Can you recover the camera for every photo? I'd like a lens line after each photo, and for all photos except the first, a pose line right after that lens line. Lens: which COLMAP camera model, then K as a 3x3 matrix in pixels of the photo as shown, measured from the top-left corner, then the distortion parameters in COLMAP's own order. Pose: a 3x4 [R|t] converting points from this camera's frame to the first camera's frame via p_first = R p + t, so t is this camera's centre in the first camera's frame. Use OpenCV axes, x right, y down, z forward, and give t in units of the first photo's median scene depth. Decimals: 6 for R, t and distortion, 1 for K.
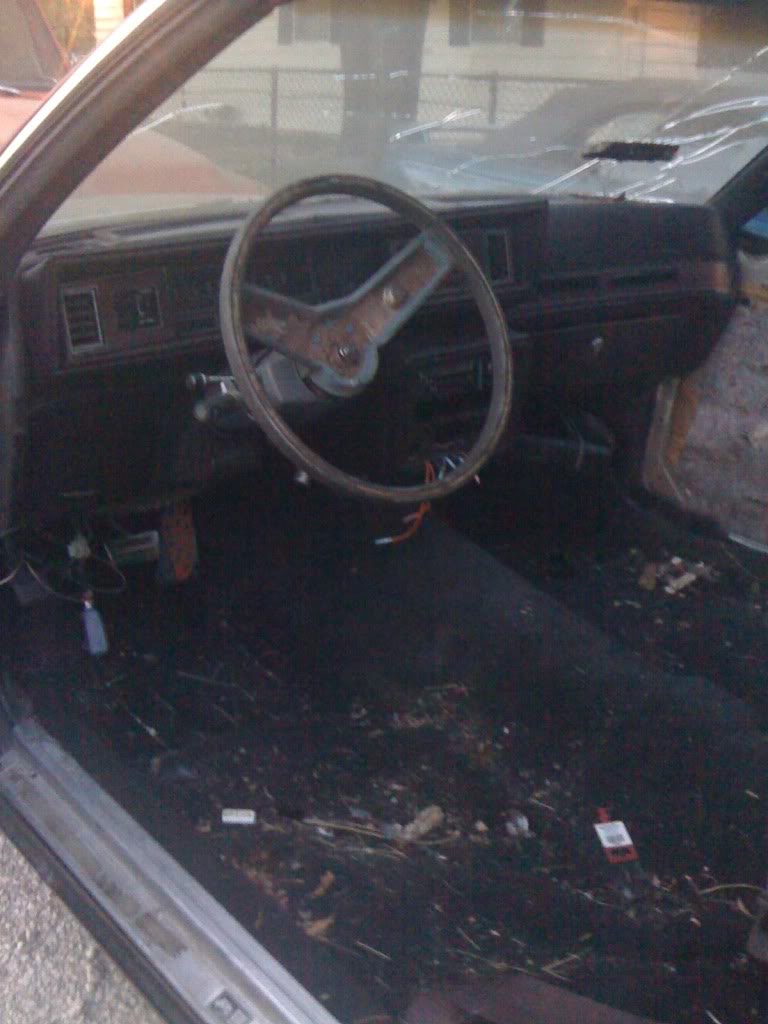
lens RADIAL K [[1170.7, 0, 380.4], [0, 1170.7, 550.7], [0, 0, 1]] dist [0.139355, -0.563153]
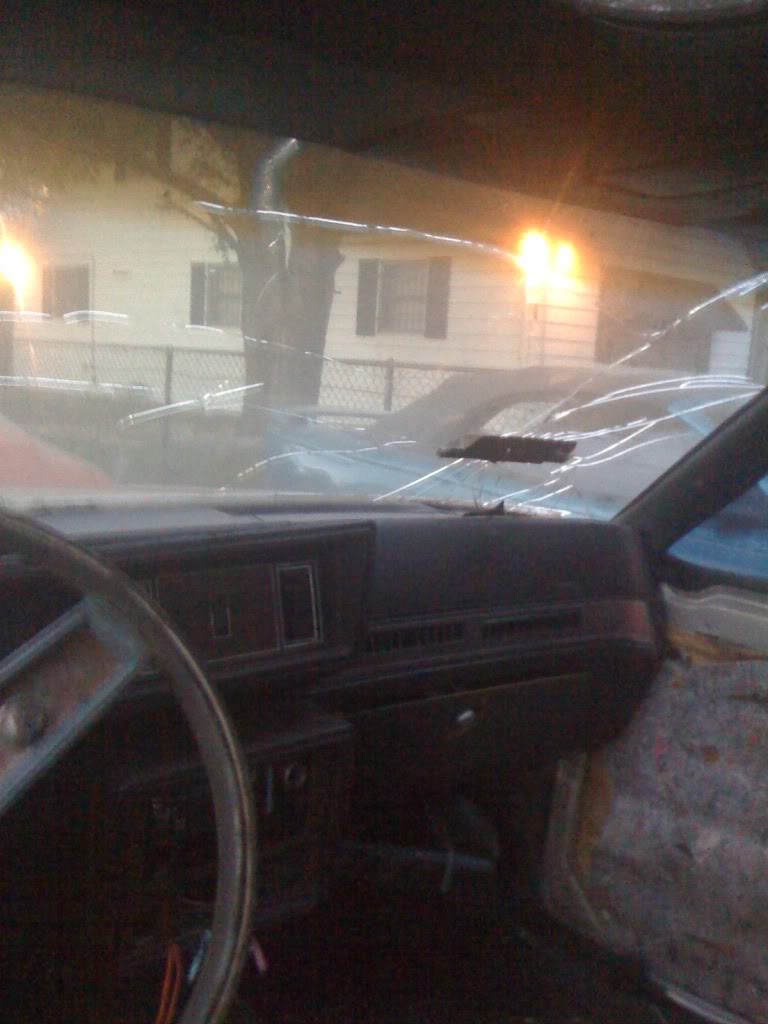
lens RADIAL K [[1170.7, 0, 380.4], [0, 1170.7, 550.7], [0, 0, 1]] dist [0.139355, -0.563153]
pose [[0.997233, 0.022025, 0.071000, 0.078886], [-0.005548, 0.974490, -0.224363, -0.109129], [-0.074131, 0.223348, 0.971916, 0.302544]]
